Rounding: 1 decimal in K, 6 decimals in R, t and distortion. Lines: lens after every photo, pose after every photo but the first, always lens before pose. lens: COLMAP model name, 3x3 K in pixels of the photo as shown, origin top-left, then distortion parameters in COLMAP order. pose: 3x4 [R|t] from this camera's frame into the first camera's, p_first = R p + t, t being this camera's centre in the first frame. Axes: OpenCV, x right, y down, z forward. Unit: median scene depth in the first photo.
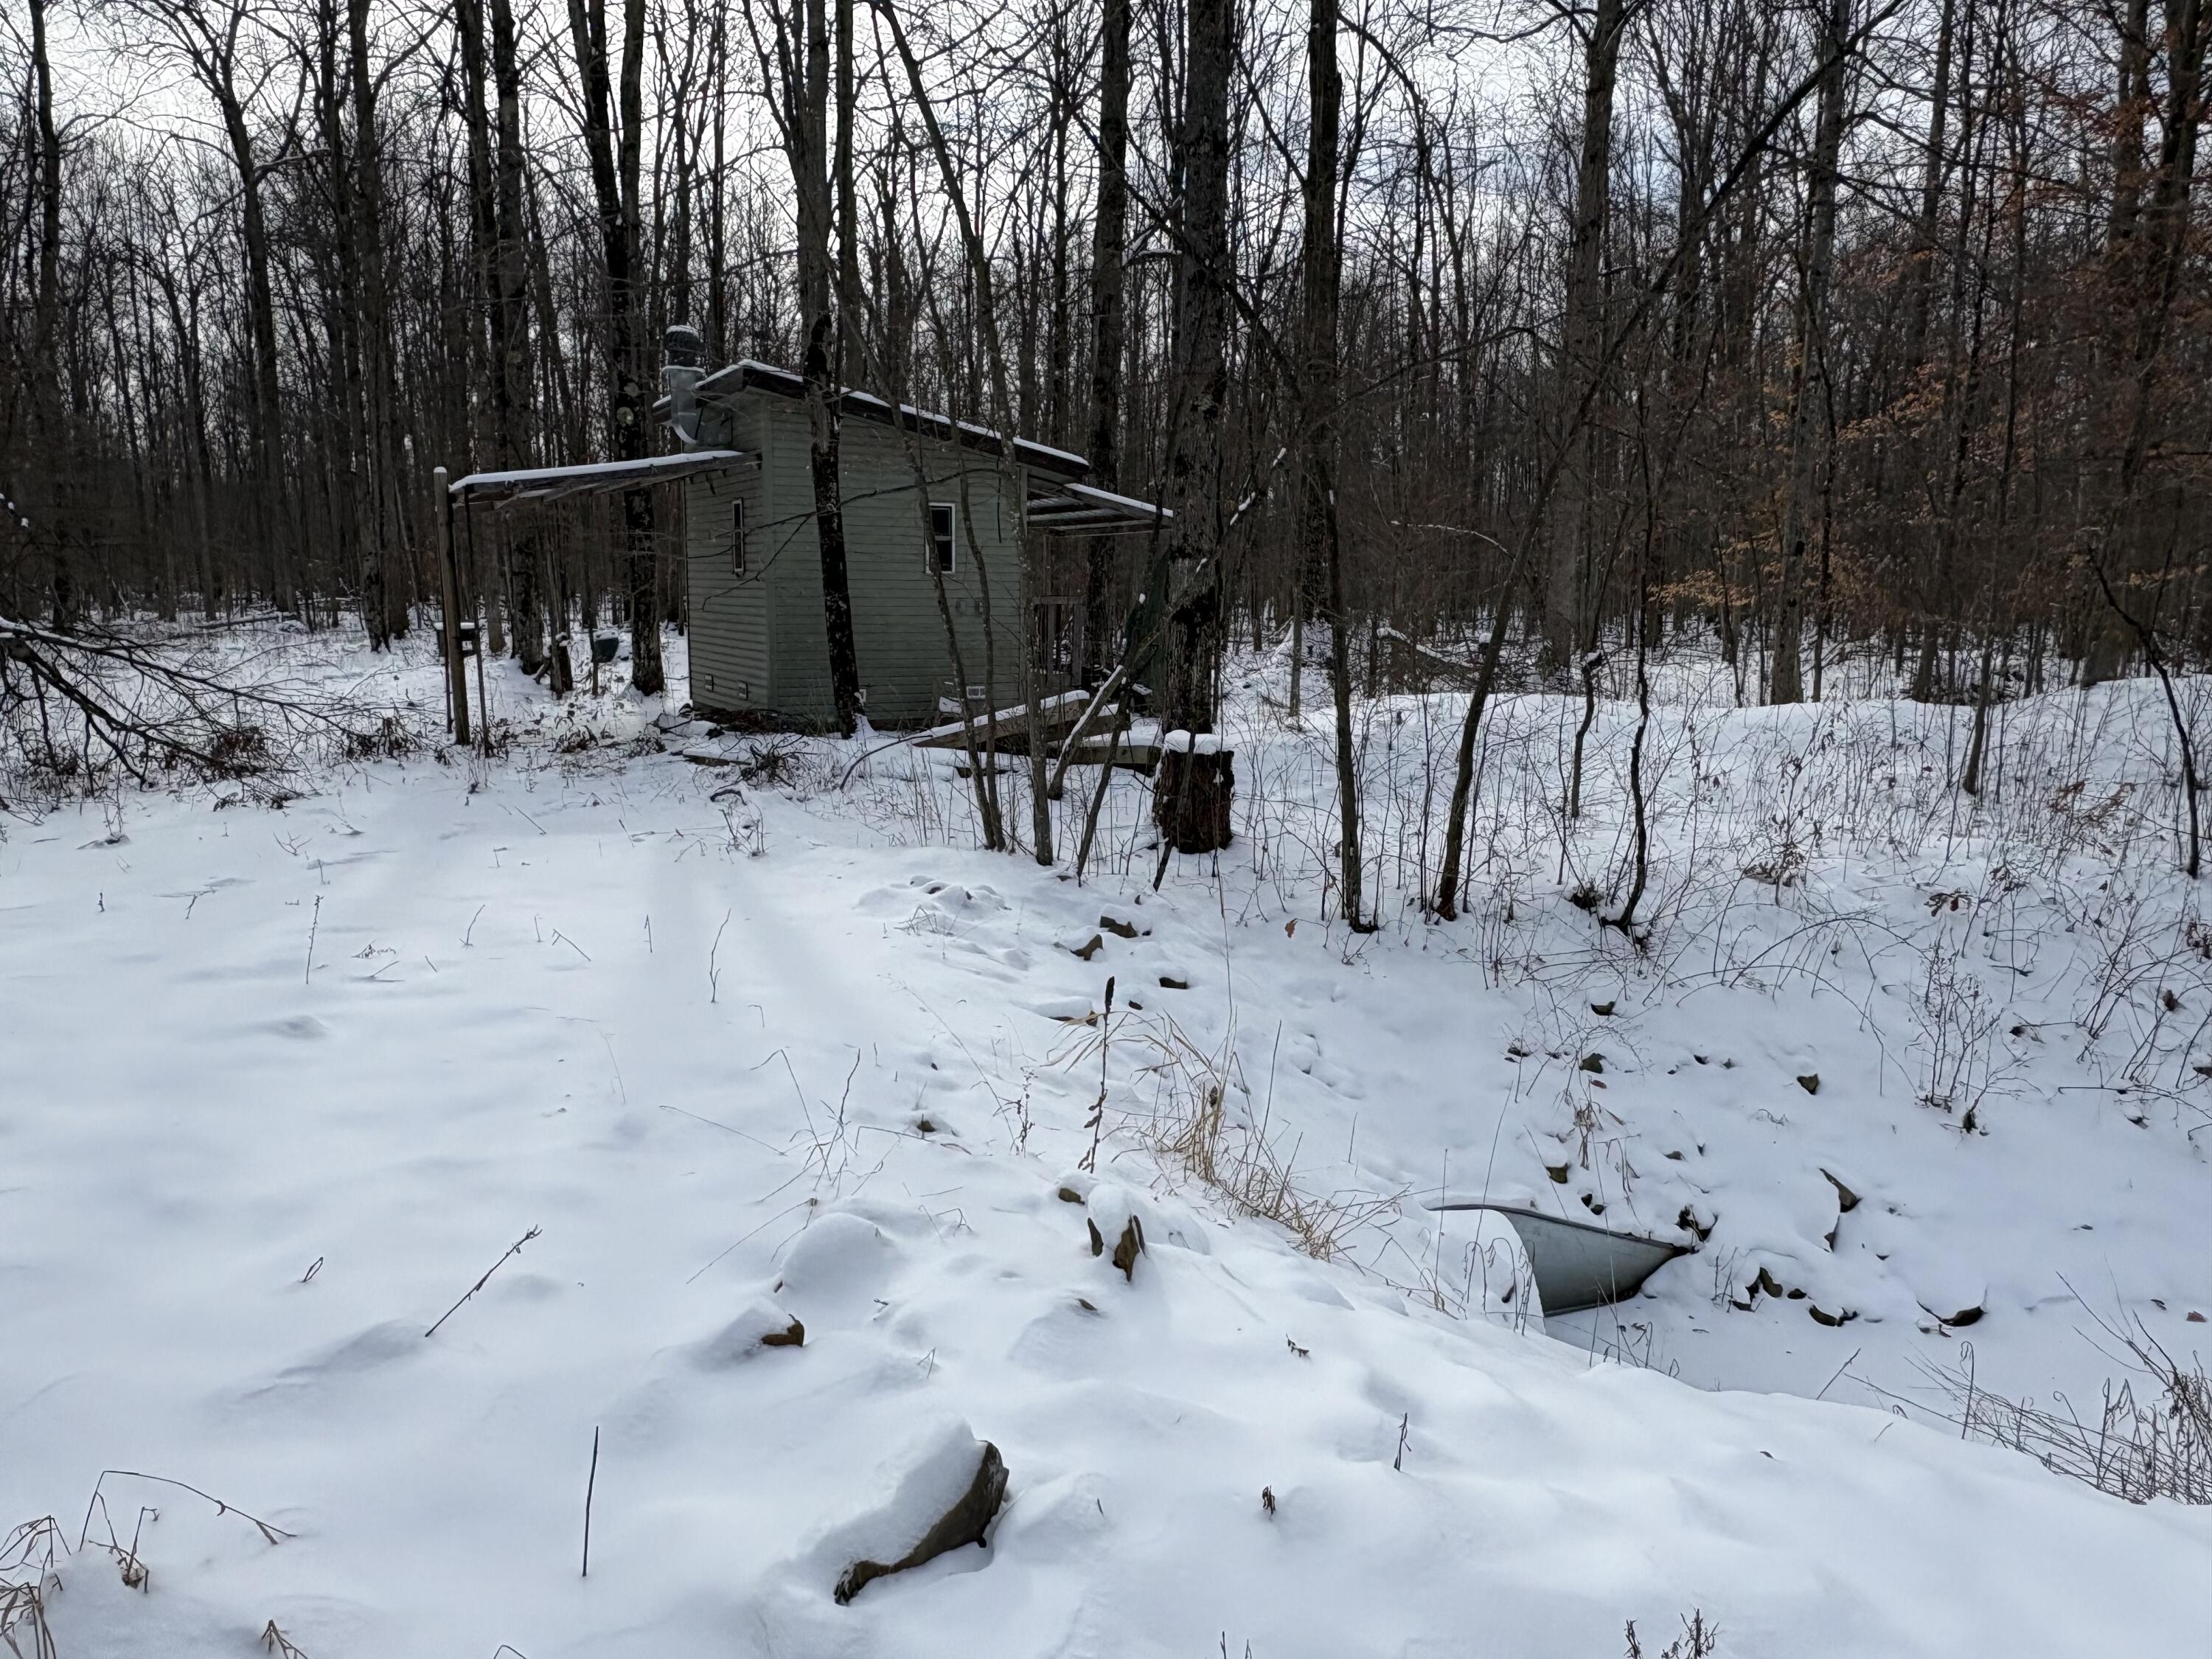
lens RADIAL K [[1475.7, 0, 1099.5], [0, 1475.7, 832.7], [0, 0, 1]] dist [-0.005448, -0.004080]
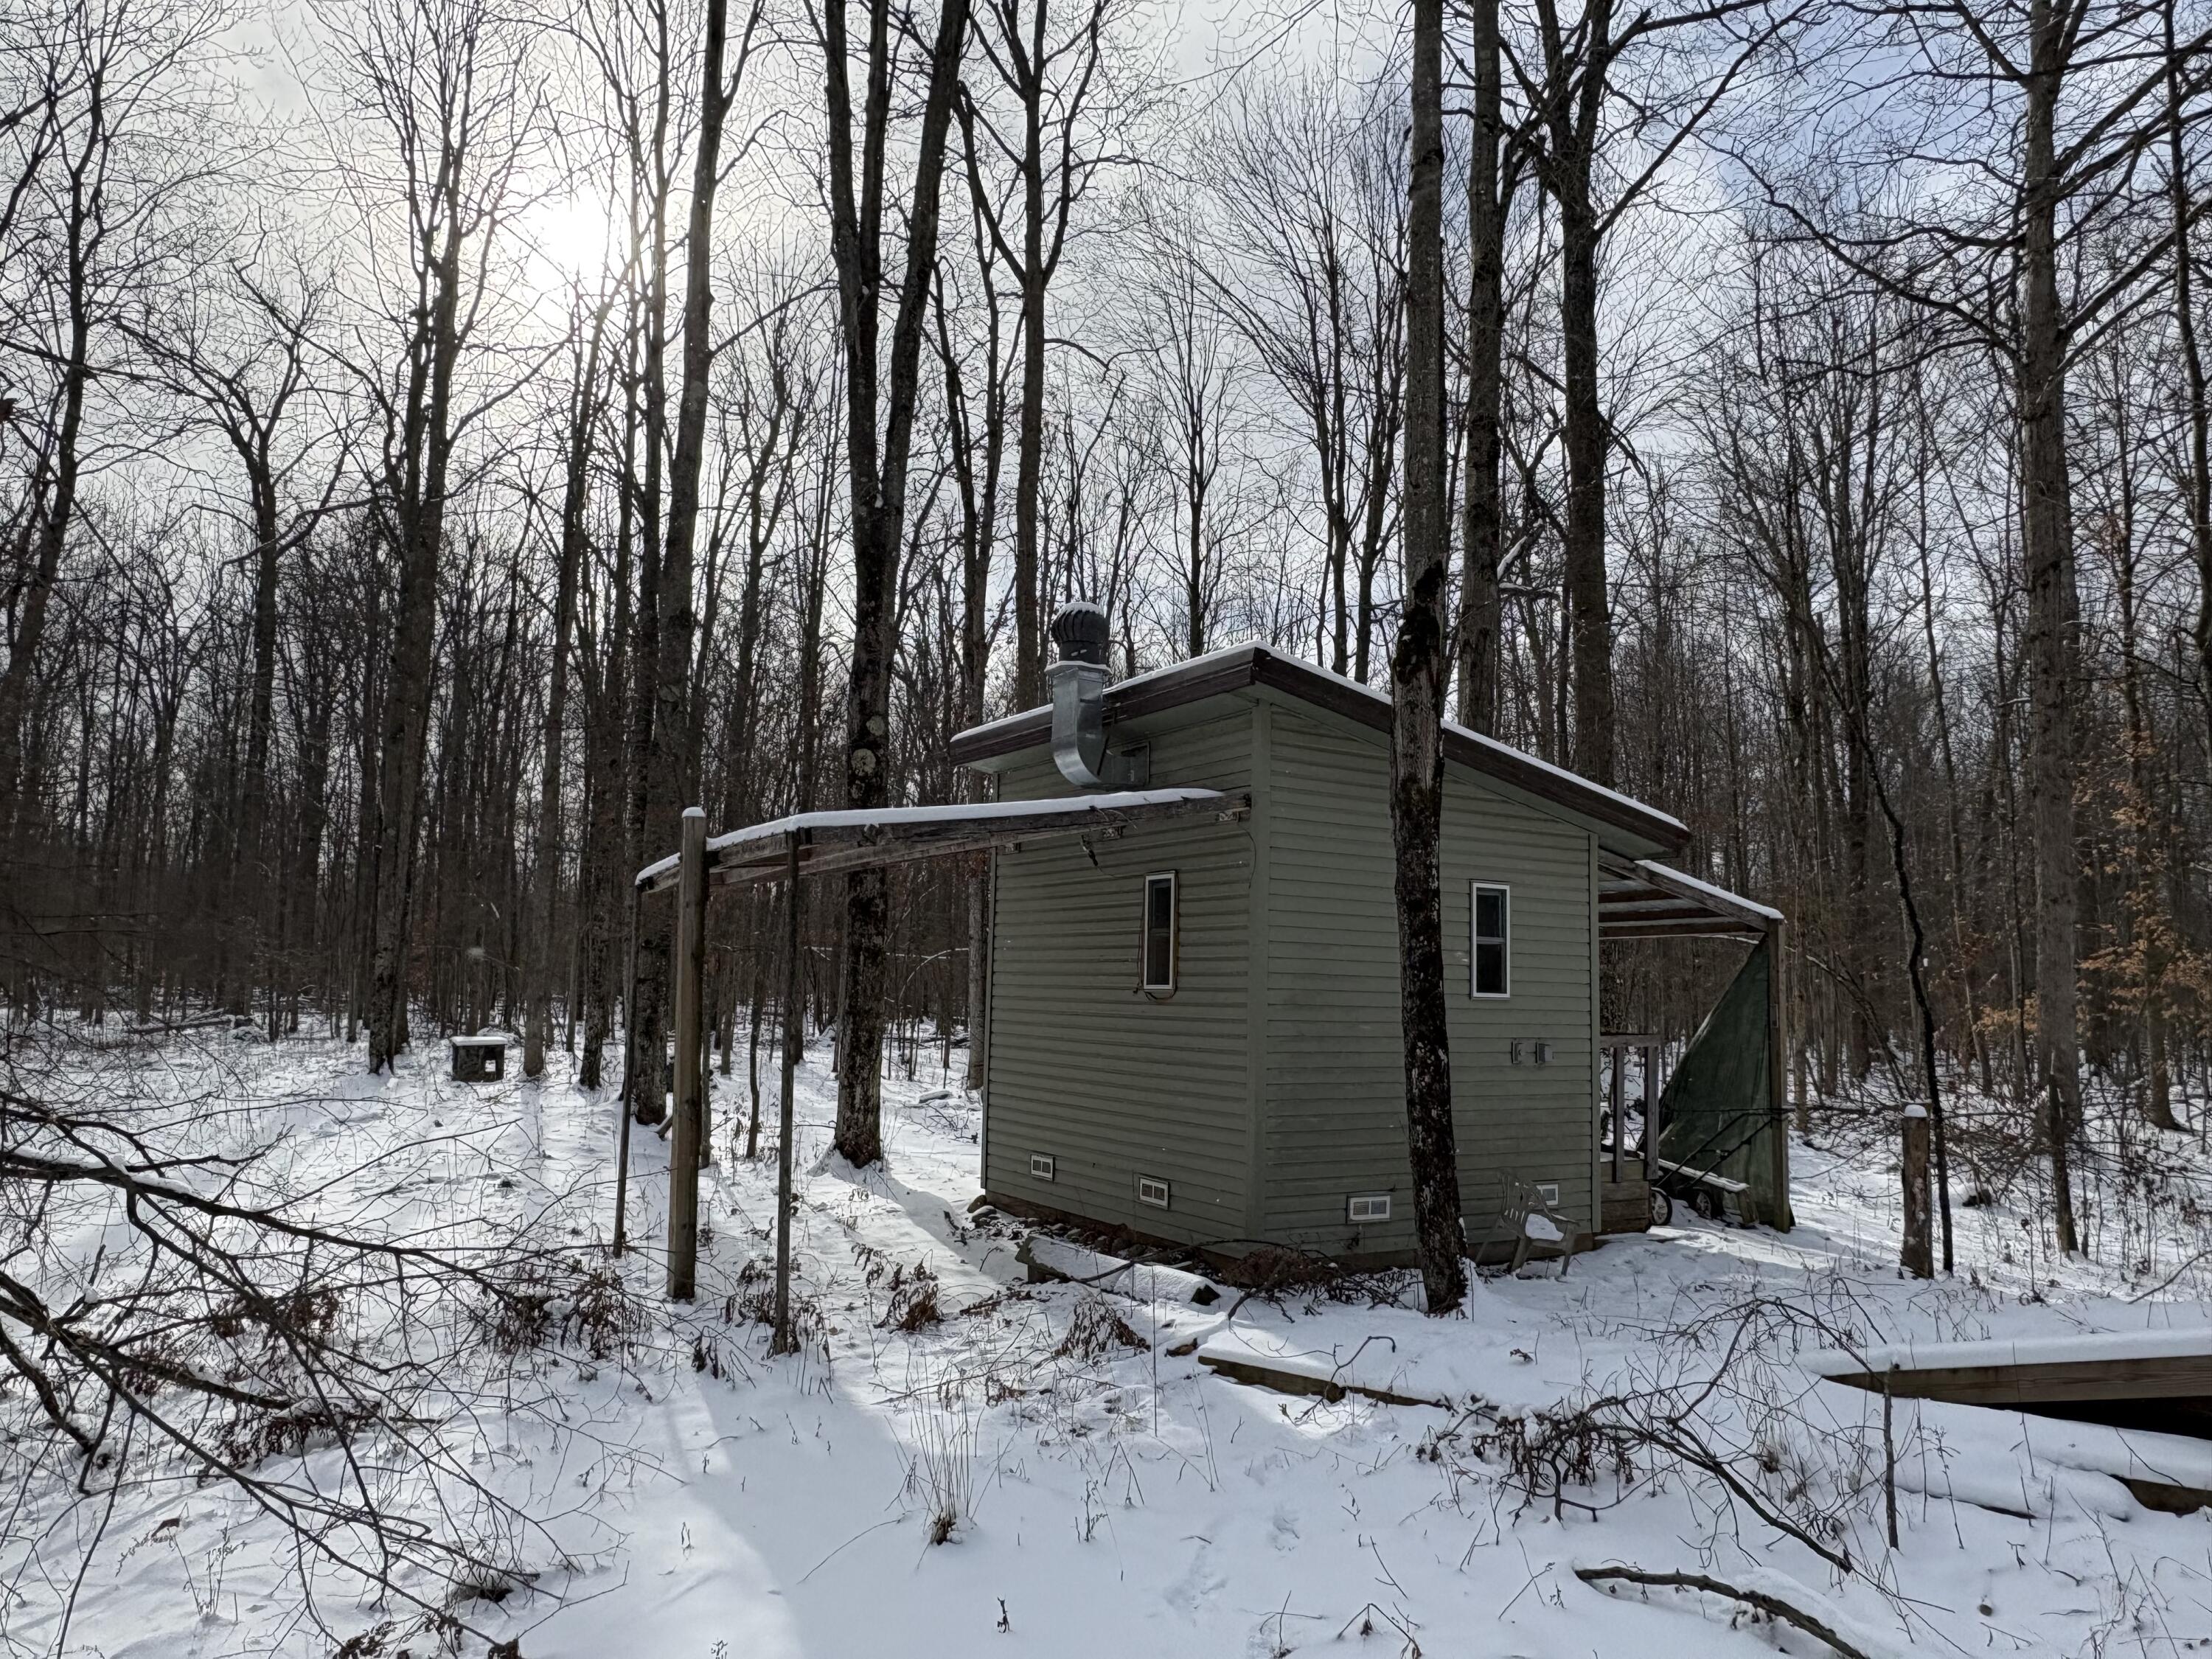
lens RADIAL K [[1475.7, 0, 1111.5], [0, 1475.7, 839.8], [0, 0, 1]] dist [-0.005448, -0.004080]
pose [[0.998685, 0.017349, 0.048245, -0.176866], [-0.003964, 0.964320, -0.264711, -0.046727], [-0.051116, 0.264172, 0.963120, 0.246703]]
